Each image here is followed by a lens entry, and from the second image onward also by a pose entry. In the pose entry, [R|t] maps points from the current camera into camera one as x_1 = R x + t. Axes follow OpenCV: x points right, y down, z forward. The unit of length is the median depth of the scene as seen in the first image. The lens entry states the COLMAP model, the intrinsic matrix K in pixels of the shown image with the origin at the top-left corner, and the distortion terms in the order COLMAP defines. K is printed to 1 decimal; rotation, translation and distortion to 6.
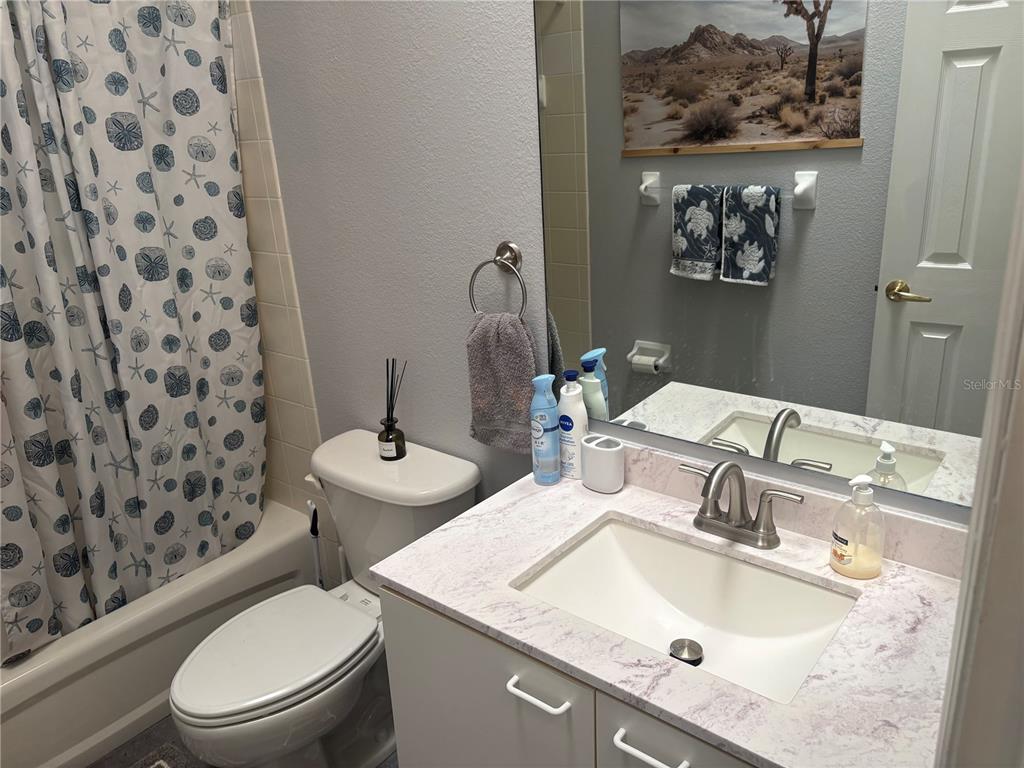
lens RADIAL K [[775.6, 0, 509.1], [0, 775.6, 383.6], [0, 0, 1]] dist [0.013118, -0.011788]
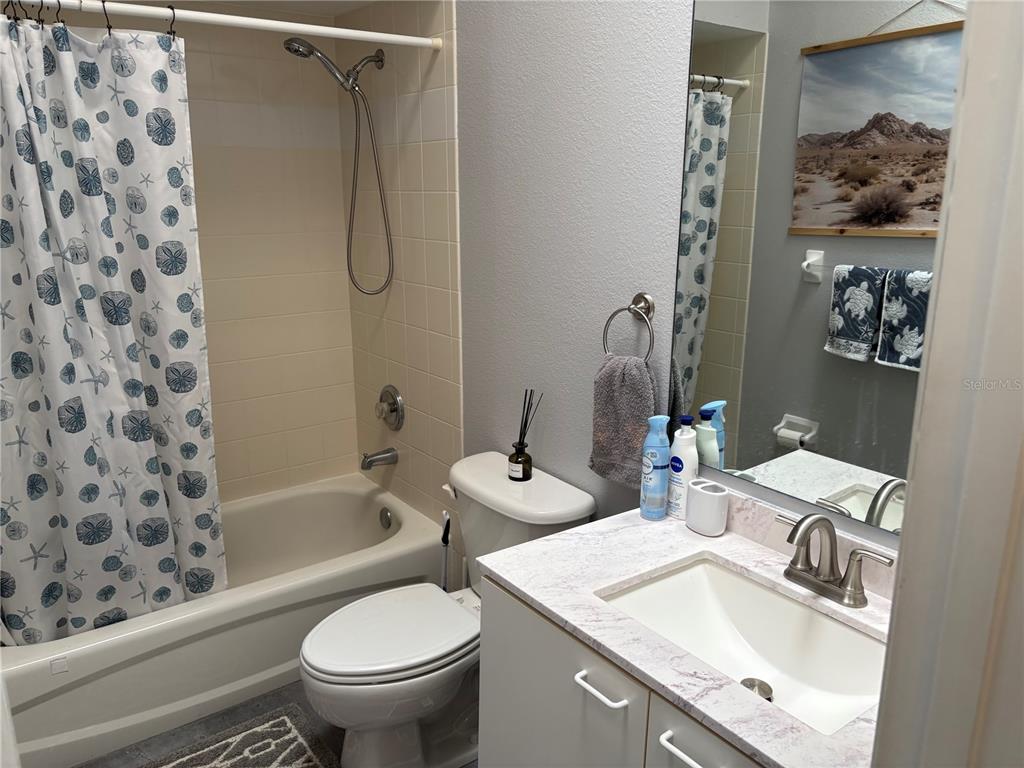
lens RADIAL K [[775.6, 0, 509.1], [0, 775.6, 383.6], [0, 0, 1]] dist [0.013118, -0.011788]
pose [[0.968175, 0.120689, -0.219252, 0.070092], [-0.138842, 0.987886, -0.069310, 0.046452], [0.208231, 0.097546, 0.973203, -0.098829]]
